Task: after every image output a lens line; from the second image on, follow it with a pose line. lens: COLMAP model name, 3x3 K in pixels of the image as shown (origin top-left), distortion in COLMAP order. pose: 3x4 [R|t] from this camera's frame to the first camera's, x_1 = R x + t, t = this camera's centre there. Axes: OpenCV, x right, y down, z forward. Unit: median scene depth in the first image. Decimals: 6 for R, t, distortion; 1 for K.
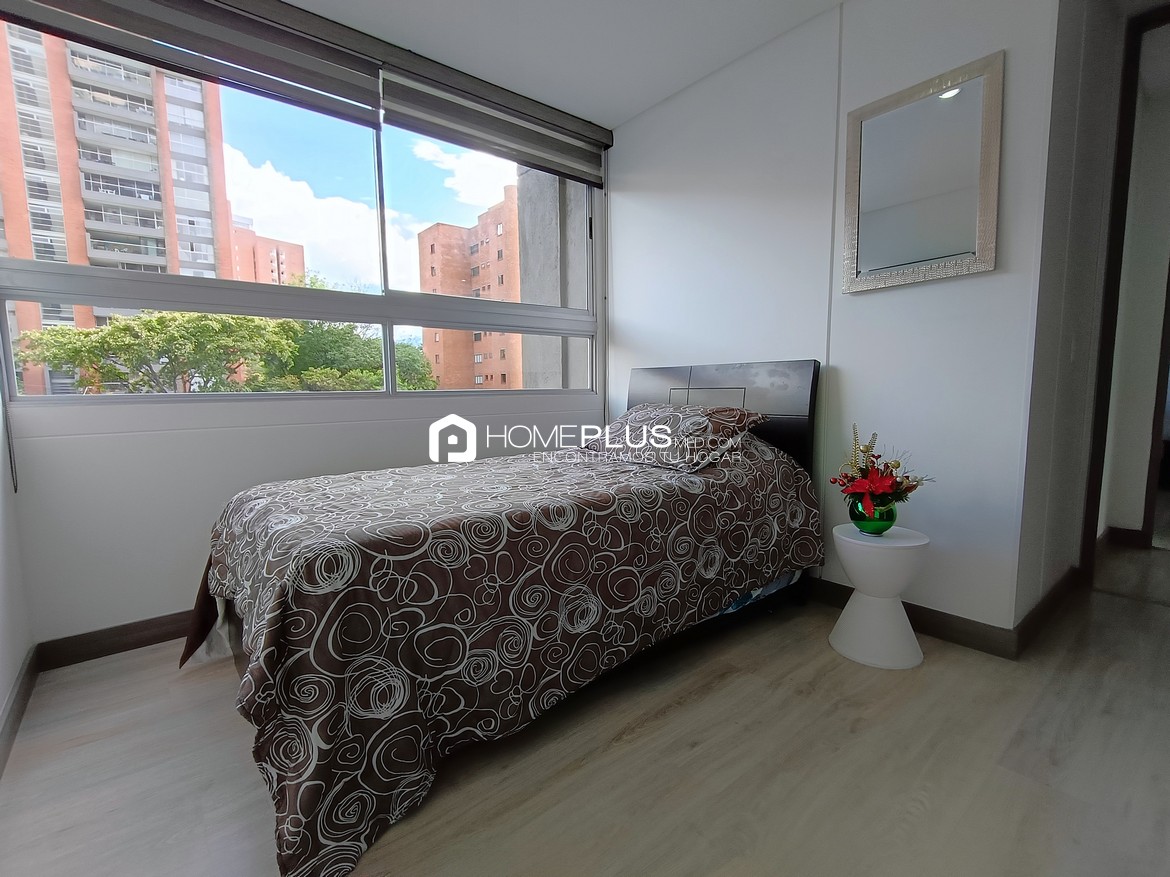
lens RADIAL K [[543.4, 0, 585.3], [0, 543.4, 441.3], [0, 0, 1]] dist [0.004164, -0.000738]
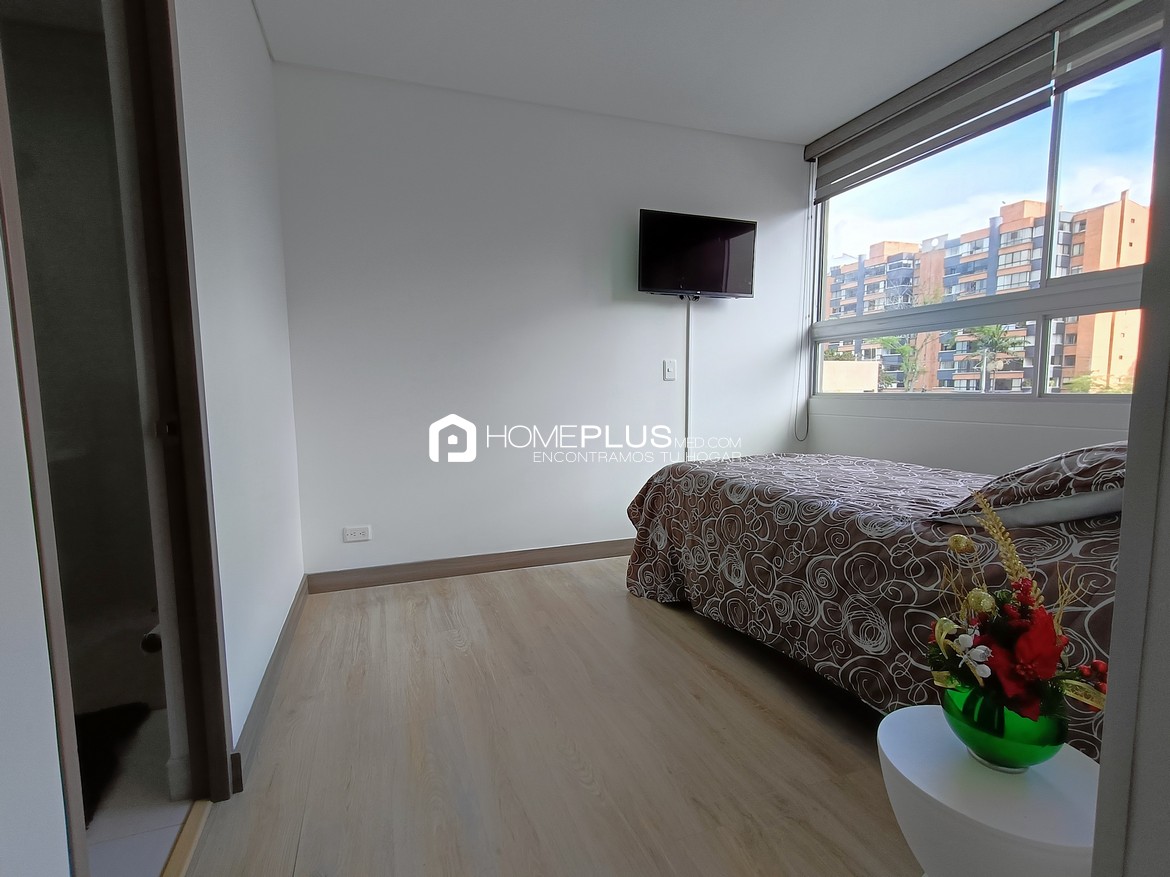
lens RADIAL K [[543.4, 0, 582.1], [0, 543.4, 443.2], [0, 0, 1]] dist [0.004164, -0.000738]
pose [[-0.325251, 0.108409, -0.939393, 1.194595], [-0.083701, 0.986207, 0.142792, -0.126808], [0.941916, 0.125071, -0.311691, 0.944718]]
